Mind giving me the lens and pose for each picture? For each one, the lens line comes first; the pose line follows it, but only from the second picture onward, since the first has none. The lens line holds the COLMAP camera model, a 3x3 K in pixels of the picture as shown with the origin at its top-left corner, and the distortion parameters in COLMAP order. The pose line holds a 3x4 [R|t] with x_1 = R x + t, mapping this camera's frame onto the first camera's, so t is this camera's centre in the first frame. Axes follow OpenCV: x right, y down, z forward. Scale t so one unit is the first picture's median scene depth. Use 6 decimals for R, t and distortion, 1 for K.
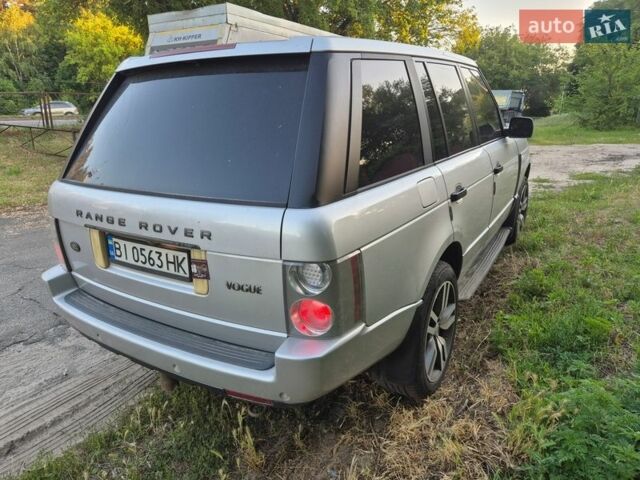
lens RADIAL K [[466.0, 0, 319.6], [0, 466.0, 239.7], [0, 0, 1]] dist [-0.002667, -0.000579]
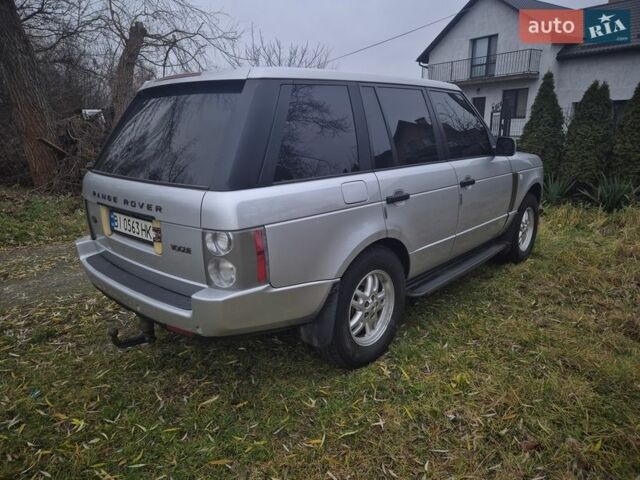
lens RADIAL K [[466.0, 0, 321.9], [0, 466.0, 240.2], [0, 0, 1]] dist [-0.002667, -0.000579]
pose [[0.982255, 0.070021, -0.173991, 0.426720], [-0.076395, 0.996620, -0.030202, 0.077965], [0.171288, 0.042959, 0.984284, -0.245046]]
